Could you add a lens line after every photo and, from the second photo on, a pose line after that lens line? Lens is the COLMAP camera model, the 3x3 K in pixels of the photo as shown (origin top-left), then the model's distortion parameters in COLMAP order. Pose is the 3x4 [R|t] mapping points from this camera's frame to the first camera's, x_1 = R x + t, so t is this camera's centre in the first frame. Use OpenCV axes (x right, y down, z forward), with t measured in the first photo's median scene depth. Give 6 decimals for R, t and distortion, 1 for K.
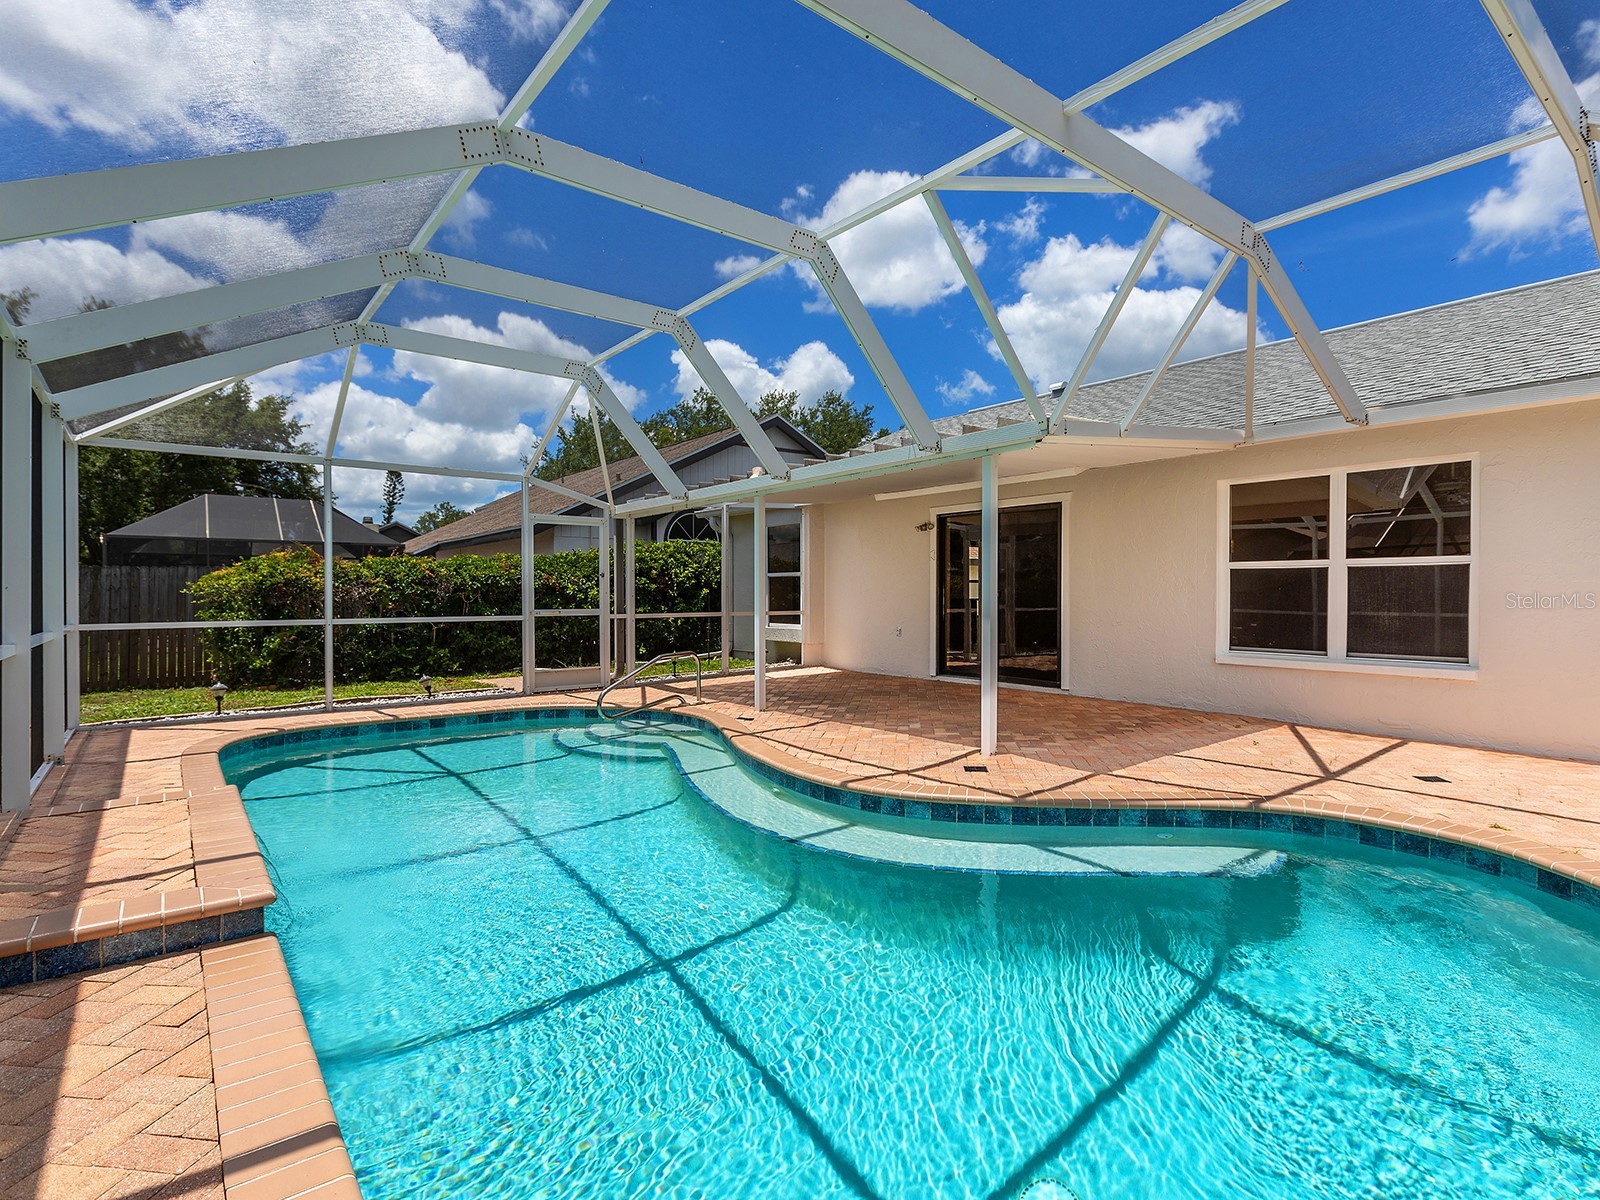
lens RADIAL K [[809.9, 0, 814.0], [0, 809.9, 602.0], [0, 0, 1]] dist [-0.001855, -0.001557]
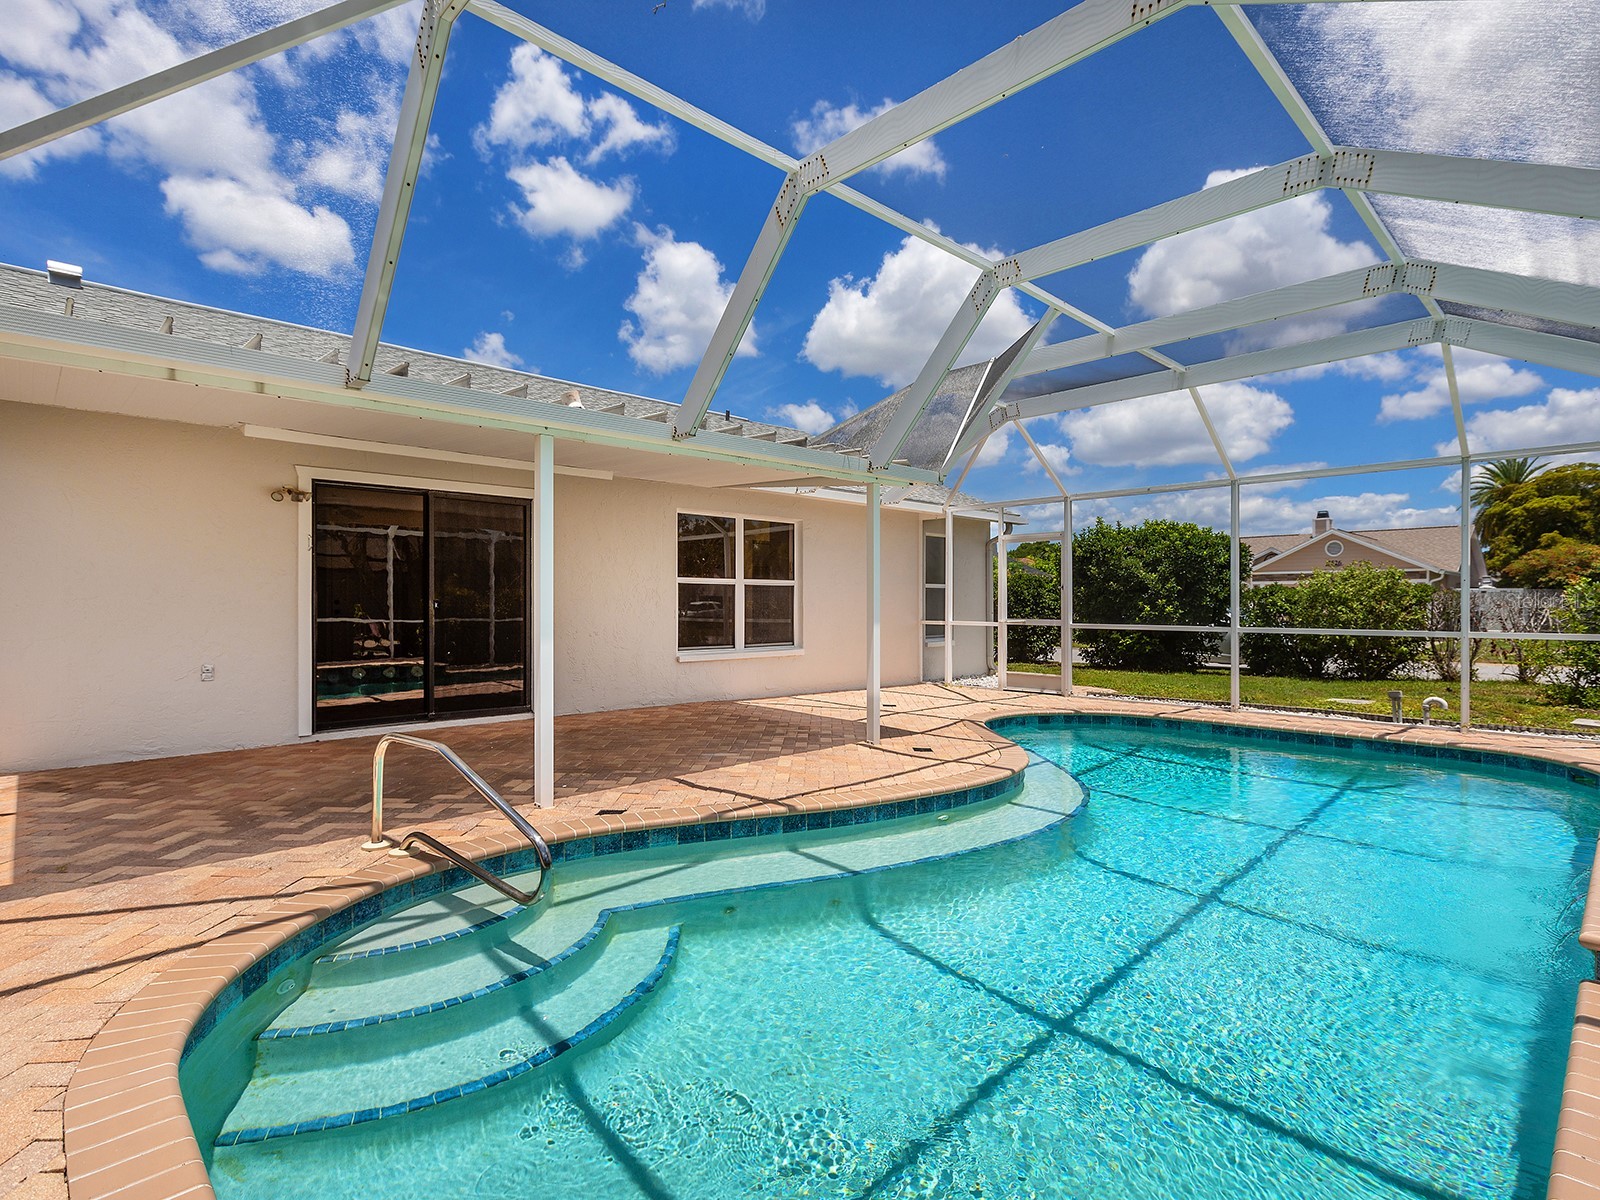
lens RADIAL K [[809.9, 0, 804.7], [0, 809.9, 597.8], [0, 0, 1]] dist [-0.001855, -0.001557]
pose [[-0.094777, -0.000662, 0.995498, -0.753245], [0.003280, 0.999994, 0.000977, -0.020849], [-0.995493, 0.003357, -0.094774, 1.006272]]
